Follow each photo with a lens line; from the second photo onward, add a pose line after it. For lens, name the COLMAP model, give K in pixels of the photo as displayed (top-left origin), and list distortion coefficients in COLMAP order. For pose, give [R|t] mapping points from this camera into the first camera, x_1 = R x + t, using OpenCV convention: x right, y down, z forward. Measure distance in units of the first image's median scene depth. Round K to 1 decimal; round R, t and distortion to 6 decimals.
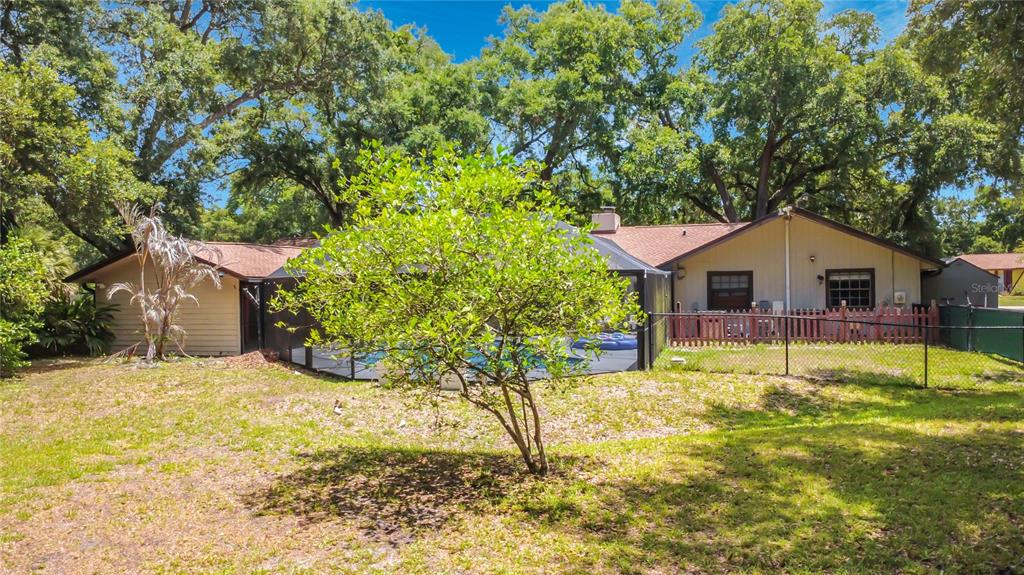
lens RADIAL K [[715.2, 0, 508.1], [0, 715.2, 289.3], [0, 0, 1]] dist [-0.013144, 0.016557]
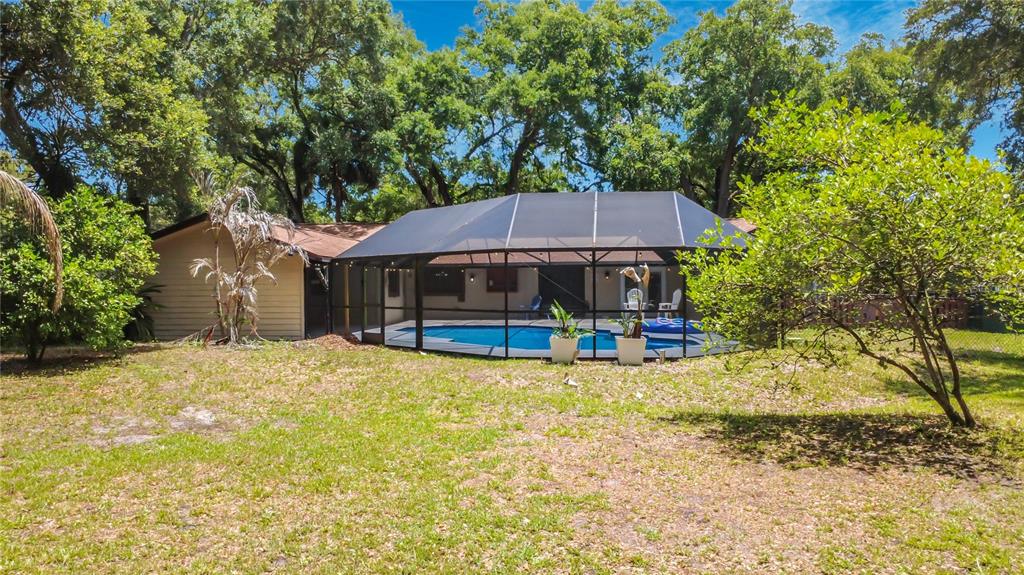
lens RADIAL K [[715.2, 0, 510.6], [0, 715.2, 286.2], [0, 0, 1]] dist [-0.013144, 0.016557]
pose [[0.988965, 0.011252, 0.147720, -0.129010], [-0.010598, 0.999930, -0.005216, 0.012320], [-0.147768, 0.003593, 0.989015, 0.016874]]
